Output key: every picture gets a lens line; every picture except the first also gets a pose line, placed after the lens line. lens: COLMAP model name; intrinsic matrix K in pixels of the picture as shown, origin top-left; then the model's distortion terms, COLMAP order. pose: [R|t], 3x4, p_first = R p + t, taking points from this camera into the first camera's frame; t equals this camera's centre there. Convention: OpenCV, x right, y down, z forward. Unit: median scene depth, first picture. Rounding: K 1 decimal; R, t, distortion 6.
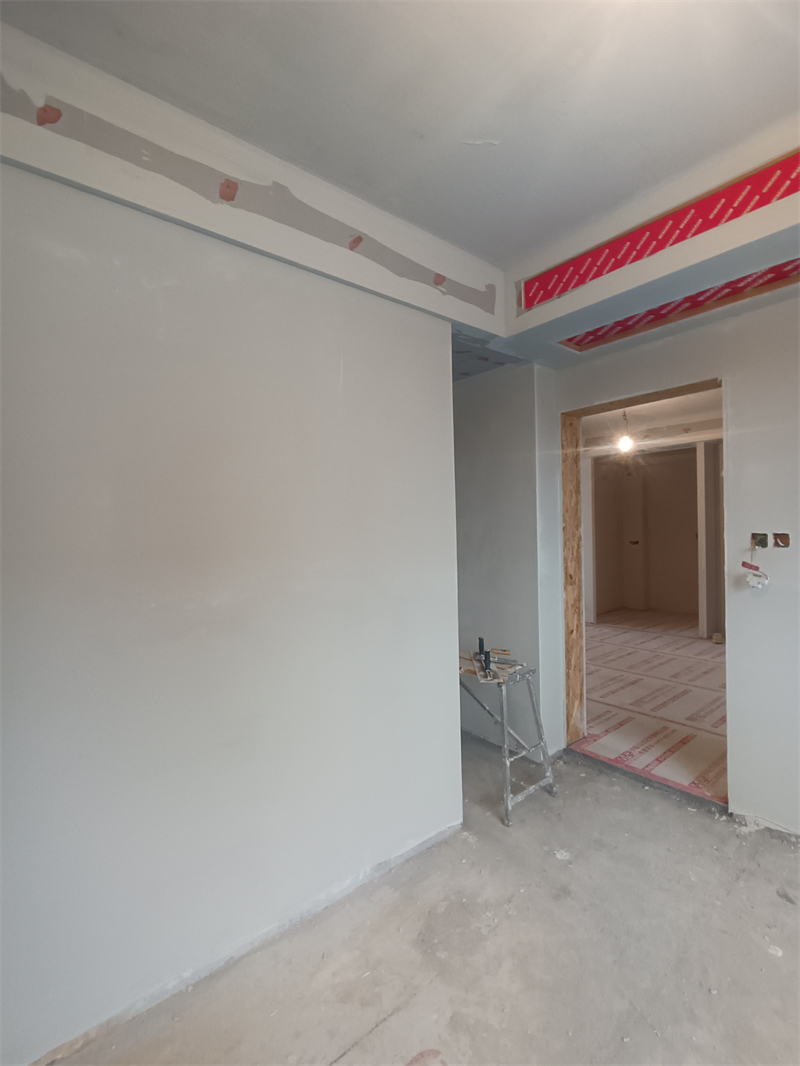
lens RADIAL K [[486.1, 0, 397.4], [0, 486.1, 539.0], [0, 0, 1]] dist [-0.003464, 0.001282]
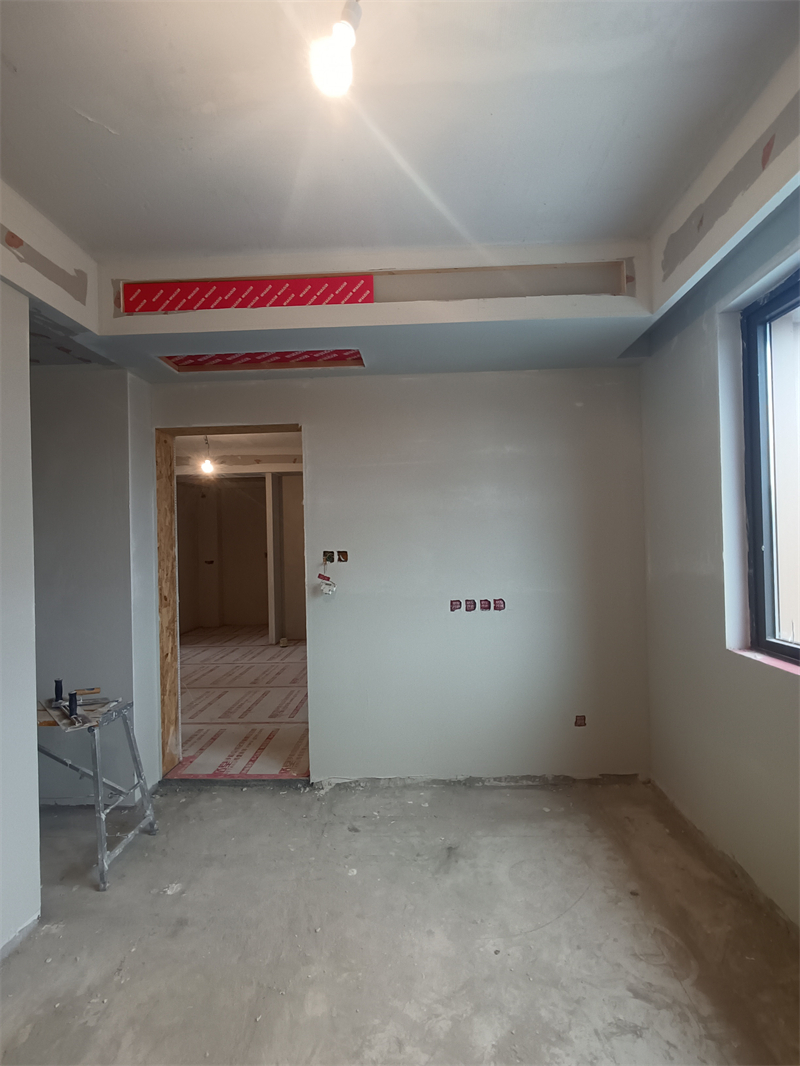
lens RADIAL K [[485.5, 0, 404.1], [0, 485.5, 538.3], [0, 0, 1]] dist [-0.014099, 0.006228]
pose [[0.670074, 0.011997, 0.742198, -0.053930], [0.020155, 0.999207, -0.034348, 0.001761], [-0.742021, 0.037975, 0.669300, 0.000220]]
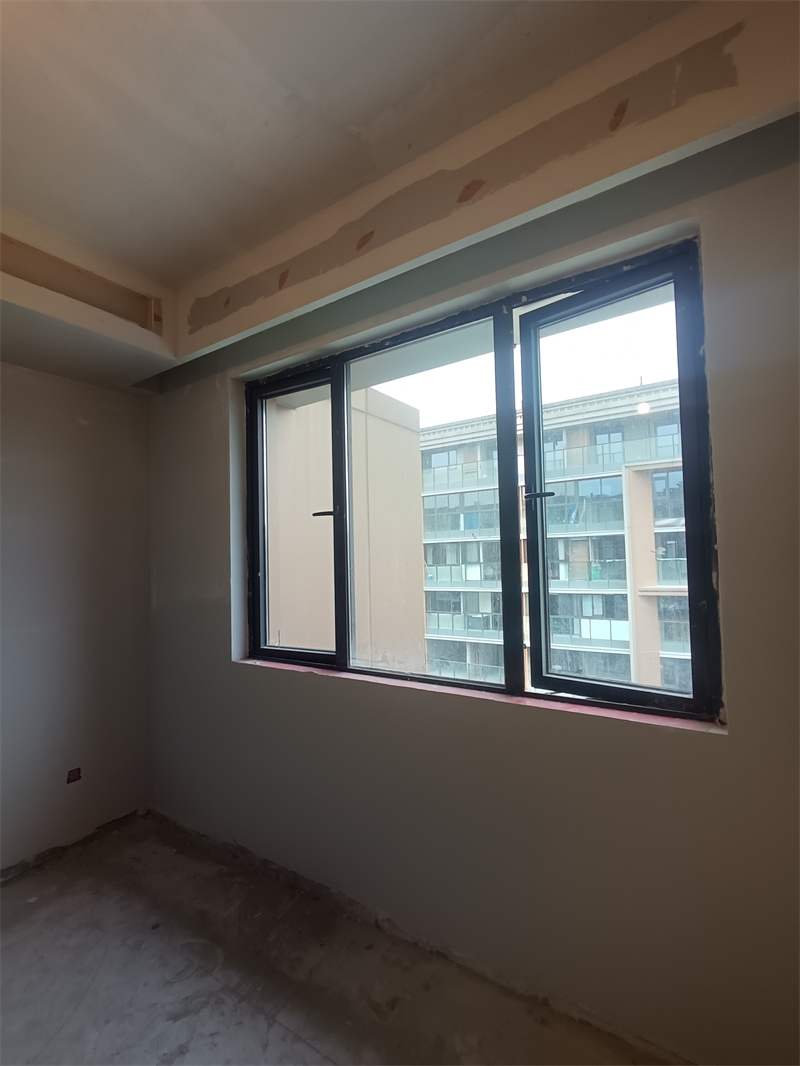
lens RADIAL K [[485.5, 0, 404.1], [0, 485.5, 538.3], [0, 0, 1]] dist [-0.014099, 0.006228]
pose [[-0.283102, 0.069332, 0.956581, -0.099822], [0.047318, 0.997179, -0.058271, 0.000988], [-0.957922, 0.028767, -0.285584, 0.069779]]
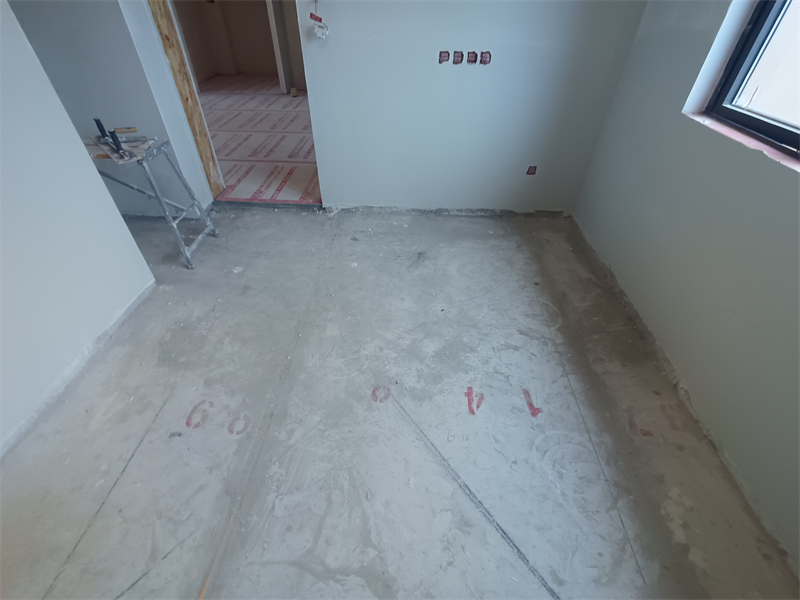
lens RADIAL K [[369.6, 0, 397.3], [0, 369.6, 305.2], [0, 0, 1]] dist [-0.001702, 0.000206]
pose [[0.677602, -0.460614, 0.573315, -0.016563], [-0.015568, 0.770407, 0.637362, 0.013209], [-0.735264, -0.440804, 0.514859, 0.019690]]
